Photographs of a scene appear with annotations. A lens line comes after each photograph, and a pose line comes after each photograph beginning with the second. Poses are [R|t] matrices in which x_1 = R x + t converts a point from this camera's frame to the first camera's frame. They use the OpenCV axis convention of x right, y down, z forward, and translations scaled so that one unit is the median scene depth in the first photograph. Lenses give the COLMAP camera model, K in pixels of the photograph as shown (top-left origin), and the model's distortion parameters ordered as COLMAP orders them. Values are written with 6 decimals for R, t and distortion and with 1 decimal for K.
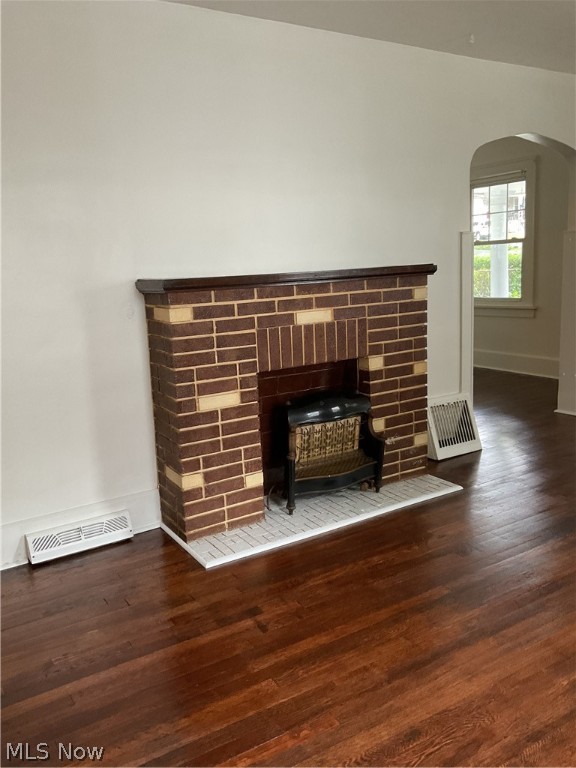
lens RADIAL K [[639.5, 0, 277.3], [0, 639.5, 382.8], [0, 0, 1]] dist [0.011120, -0.002630]
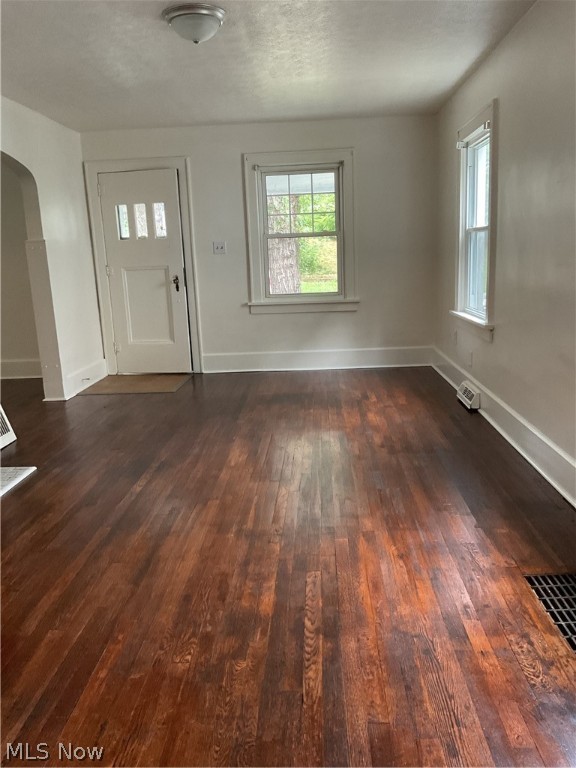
lens RADIAL K [[633.5, 0, 288.0], [0, 633.5, 384.0], [0, 0, 1]] dist [0.112940, -0.222331]
pose [[0.559570, -0.140725, 0.816748, -0.578469], [0.174806, 0.983349, 0.049668, 0.076552], [-0.810139, 0.114980, 0.574852, 0.027254]]
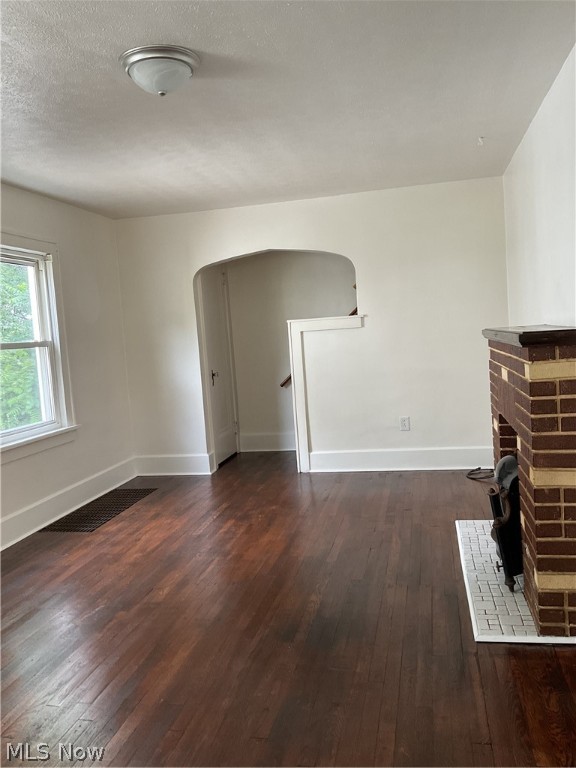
lens RADIAL K [[633.5, 0, 288.0], [0, 633.5, 384.0], [0, 0, 1]] dist [0.112940, -0.222331]
pose [[-0.677099, 0.150863, -0.720262, 1.572115], [-0.041463, 0.969385, 0.242021, -0.485173], [0.734723, 0.193736, -0.650114, 2.168716]]
